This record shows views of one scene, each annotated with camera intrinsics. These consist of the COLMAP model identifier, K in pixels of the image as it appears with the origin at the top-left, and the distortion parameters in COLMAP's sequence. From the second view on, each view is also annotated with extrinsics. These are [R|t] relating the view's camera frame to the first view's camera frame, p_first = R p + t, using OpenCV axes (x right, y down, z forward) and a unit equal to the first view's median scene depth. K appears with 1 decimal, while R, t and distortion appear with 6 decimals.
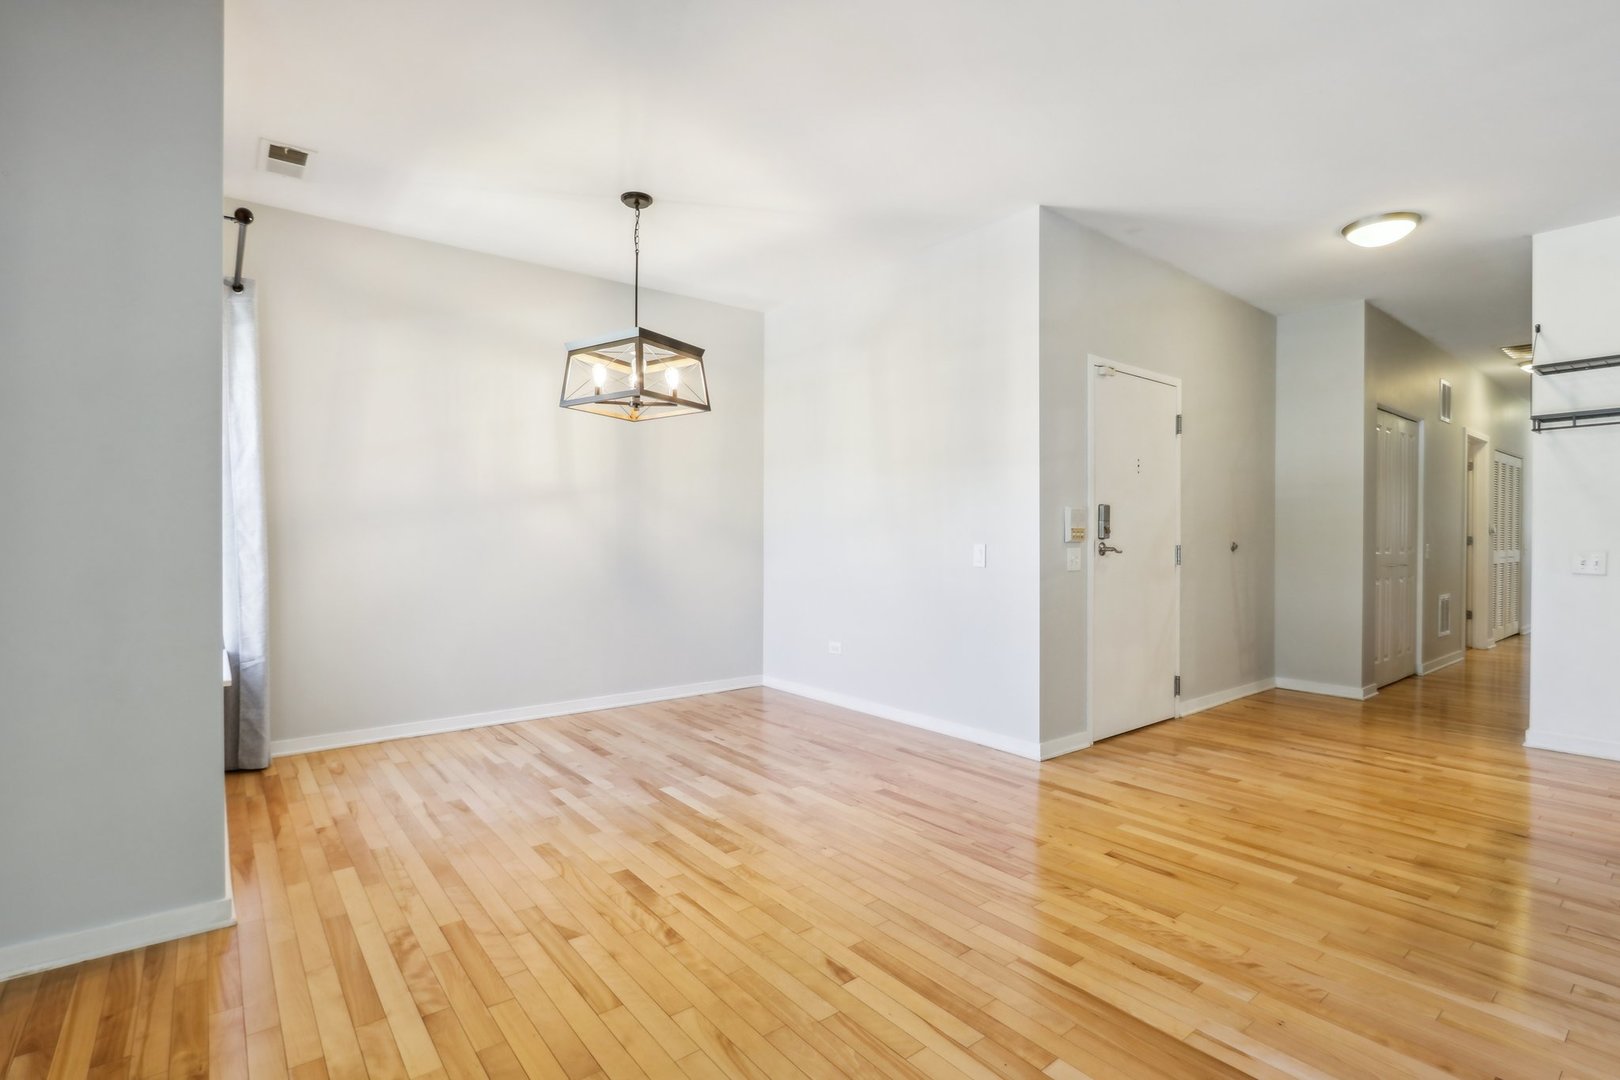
lens RADIAL K [[753.6, 0, 810.0], [0, 753.6, 540.0], [0, 0, 1]] dist [-0.009700, 0.000722]
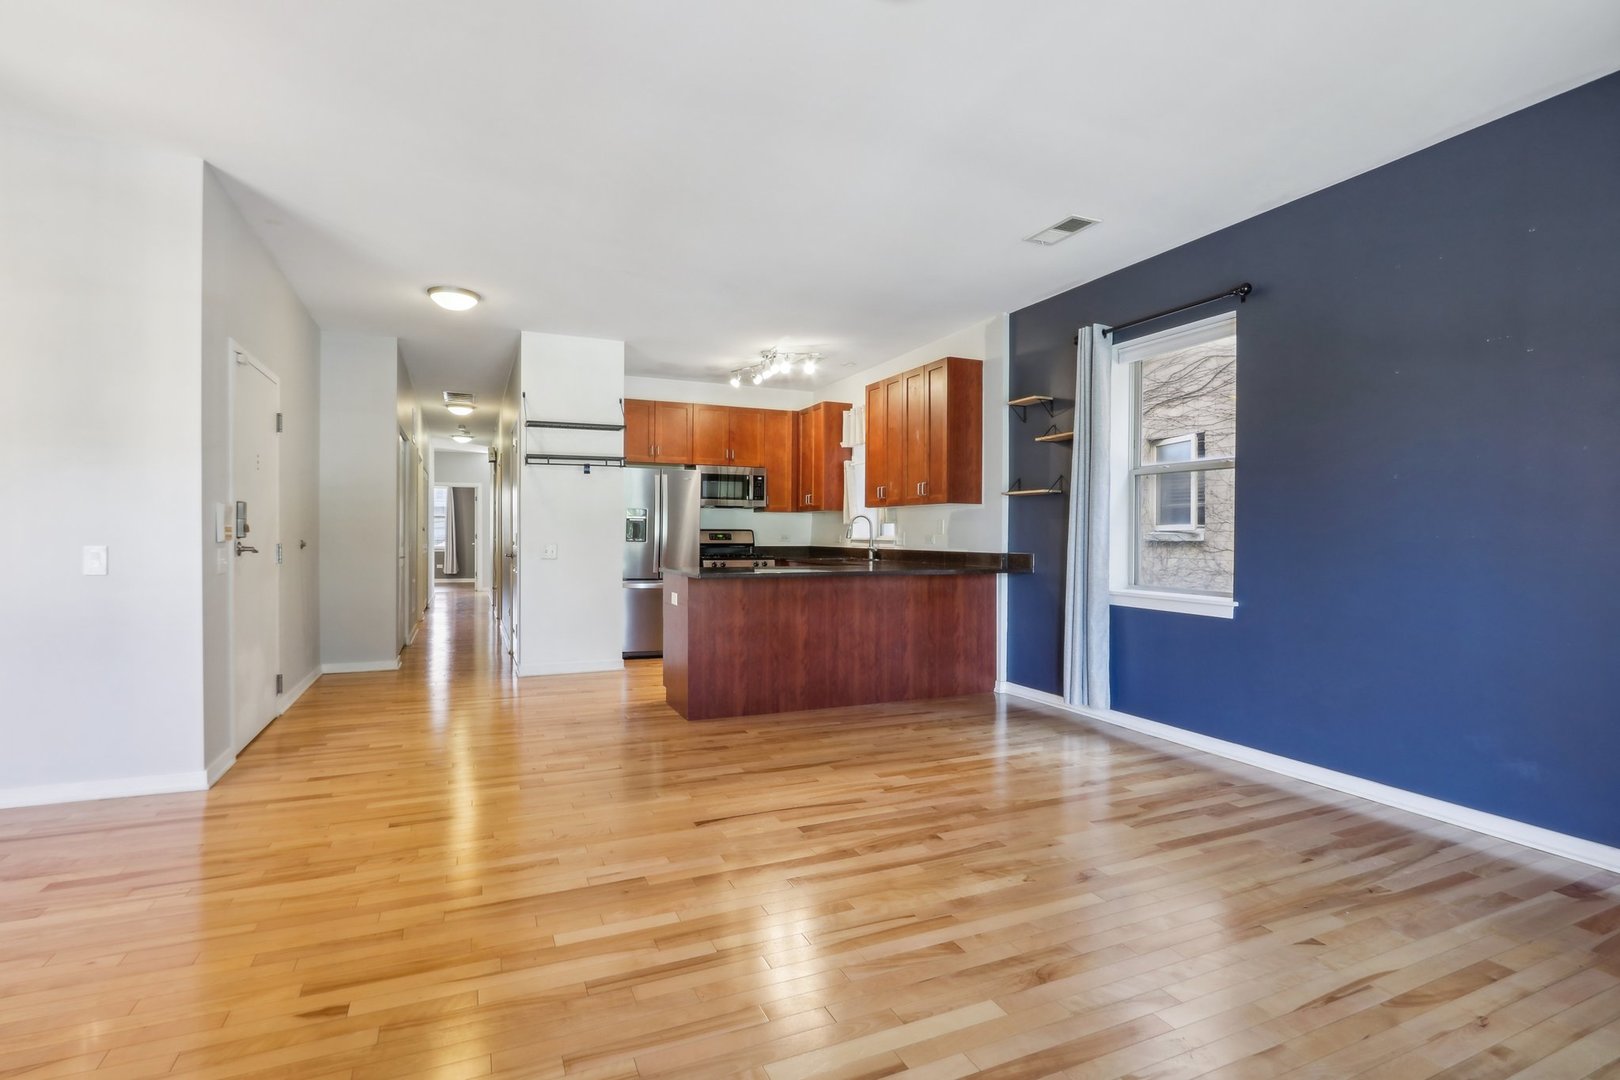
lens RADIAL K [[754.6, 0, 776.6], [0, 754.6, 537.1], [0, 0, 1]] dist [-0.010644, -0.000024]
pose [[0.275412, -0.005394, 0.961311, -0.370916], [0.002503, 0.999985, 0.004894, -0.006463], [-0.961323, 0.001059, 0.275421, 0.114969]]
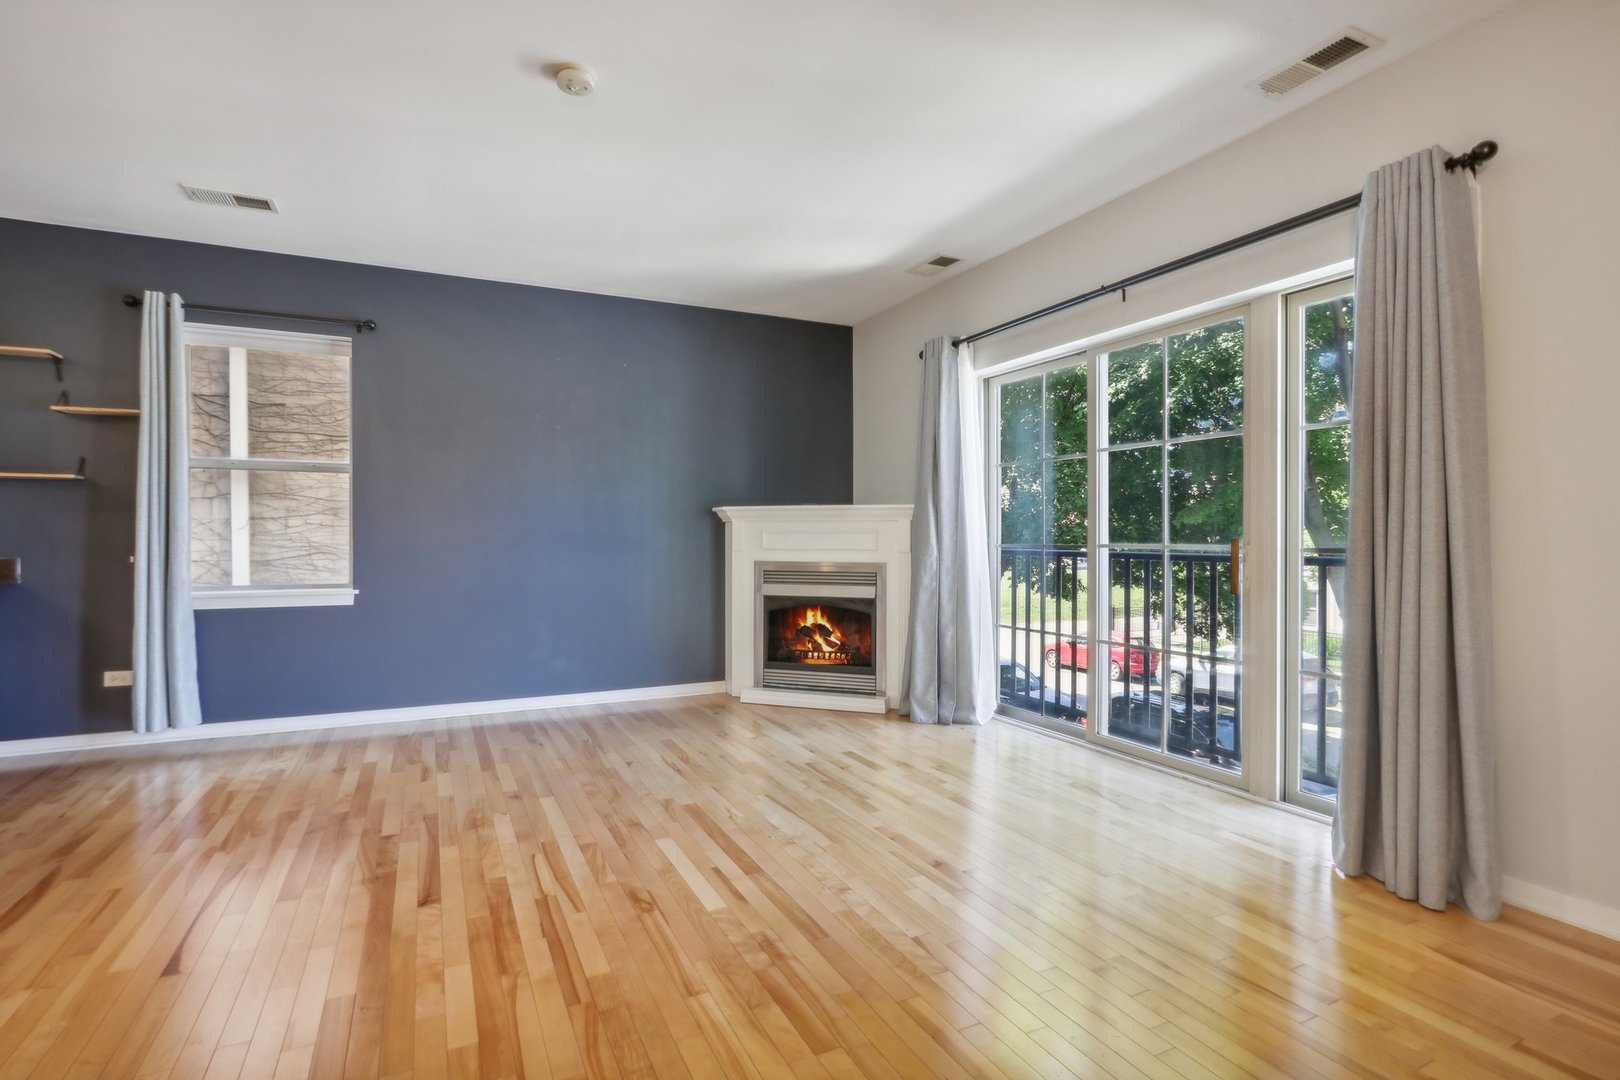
lens RADIAL K [[770.7, 0, 792.2], [0, 770.7, 543.5], [0, 0, 1]] dist [-0.011844, -0.000080]
pose [[-0.971721, -0.003563, 0.236104, -0.161302], [-0.000042, 0.999889, 0.014918, -0.002832], [-0.236131, 0.014486, -0.971613, 0.839082]]
